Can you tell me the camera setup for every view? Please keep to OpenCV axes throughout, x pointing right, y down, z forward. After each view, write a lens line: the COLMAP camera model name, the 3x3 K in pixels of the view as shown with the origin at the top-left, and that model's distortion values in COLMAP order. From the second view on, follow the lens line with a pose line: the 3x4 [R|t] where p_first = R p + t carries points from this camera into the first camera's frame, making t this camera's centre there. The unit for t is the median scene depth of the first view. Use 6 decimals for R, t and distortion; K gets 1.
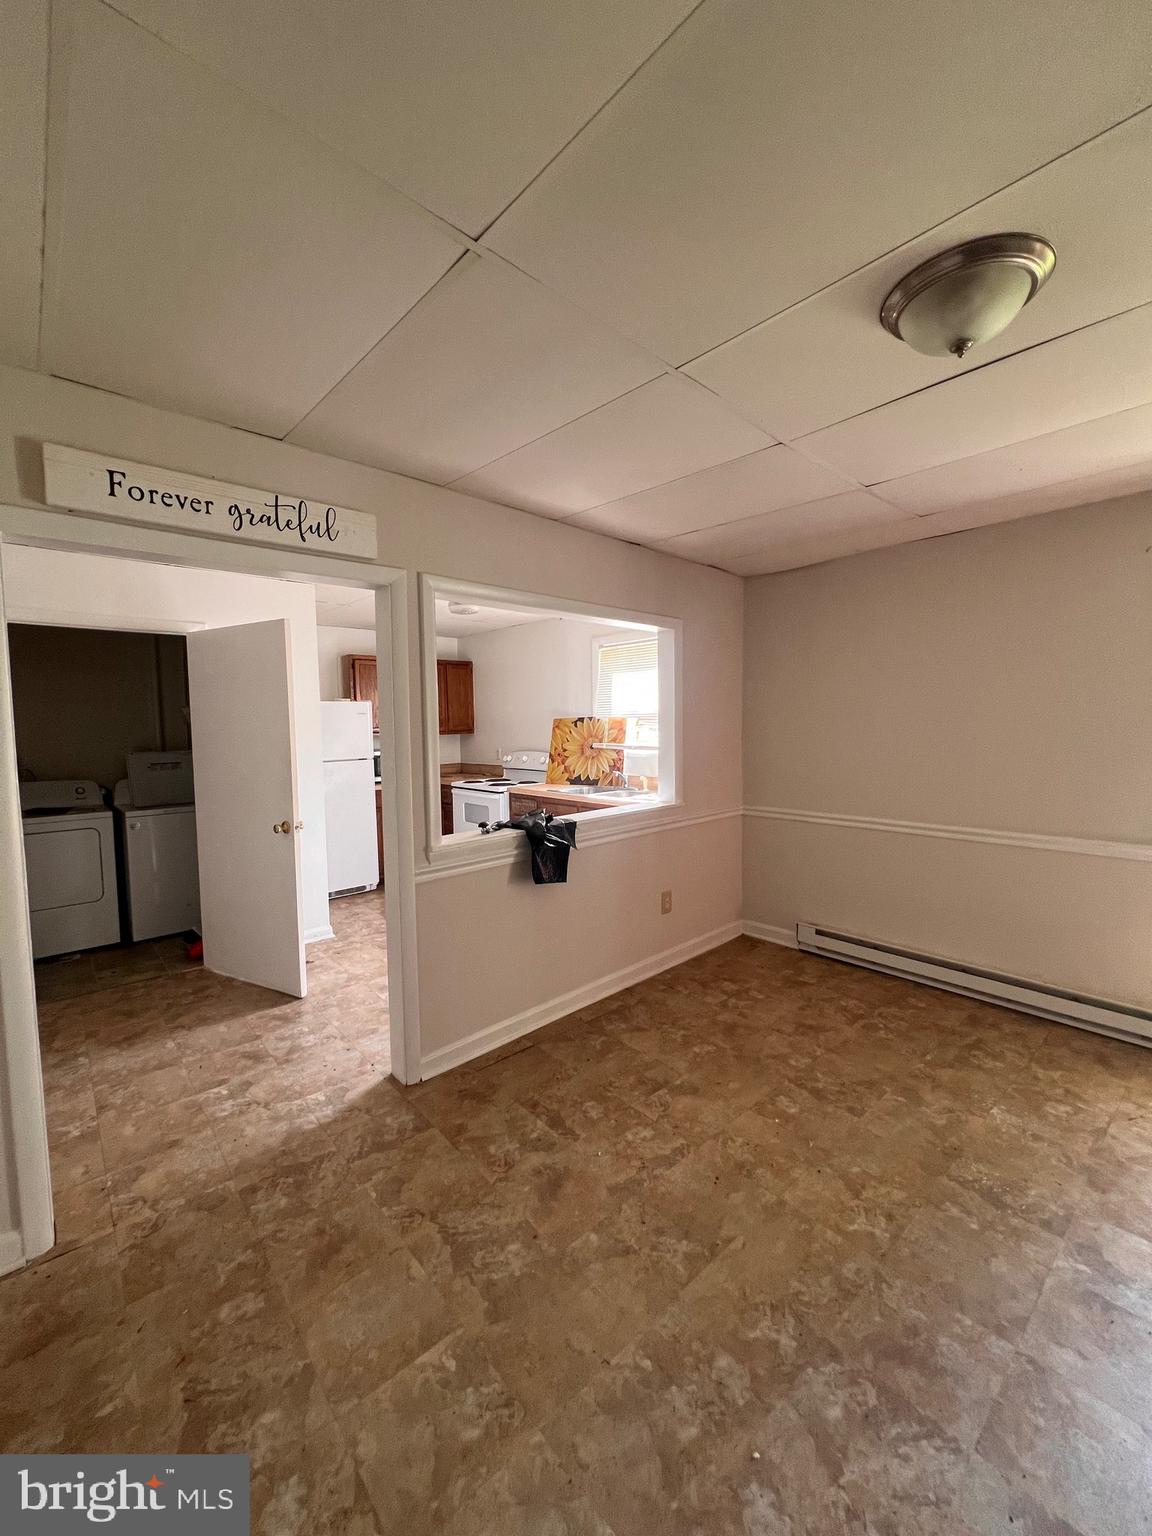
lens RADIAL K [[608.6, 0, 576.6], [0, 608.6, 760.7], [0, 0, 1]] dist [-0.002442, -0.000647]
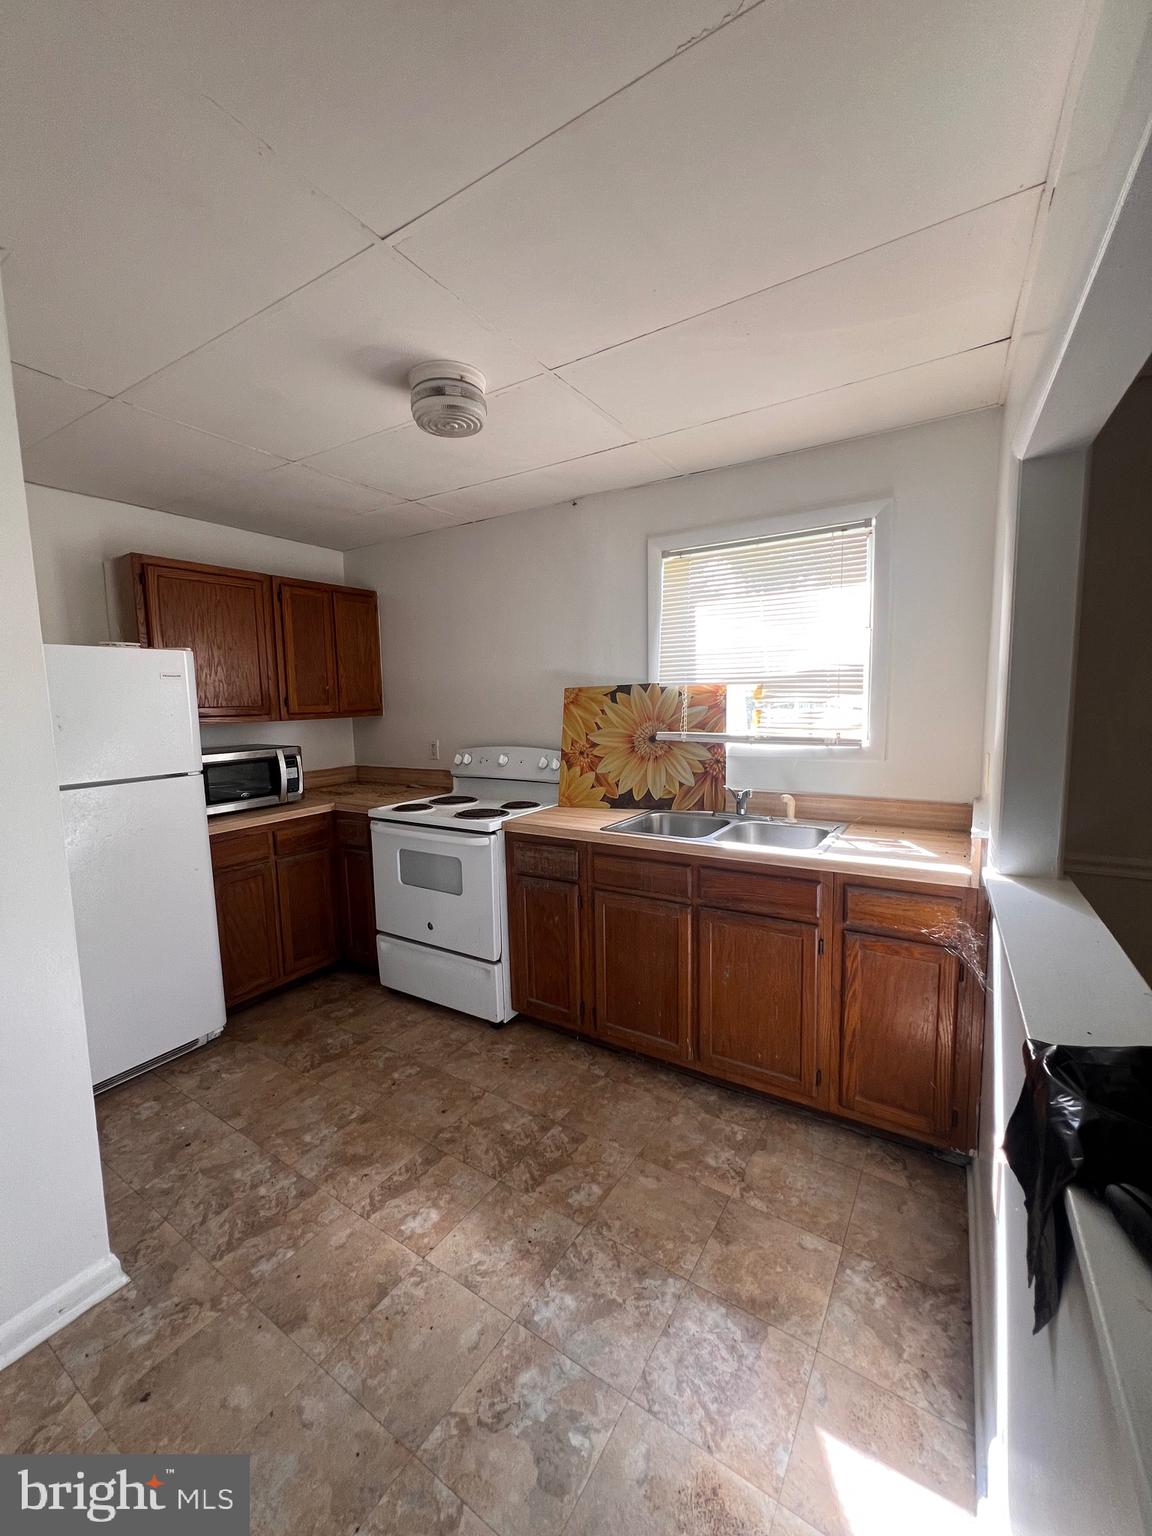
lens RADIAL K [[608.6, 0, 572.3], [0, 608.6, 765.3], [0, 0, 1]] dist [-0.002442, -0.000647]
pose [[0.965231, -0.031566, 0.259487, -0.179212], [0.020629, 0.998784, 0.044767, -0.023541], [-0.260585, -0.037857, 0.964708, 0.470452]]
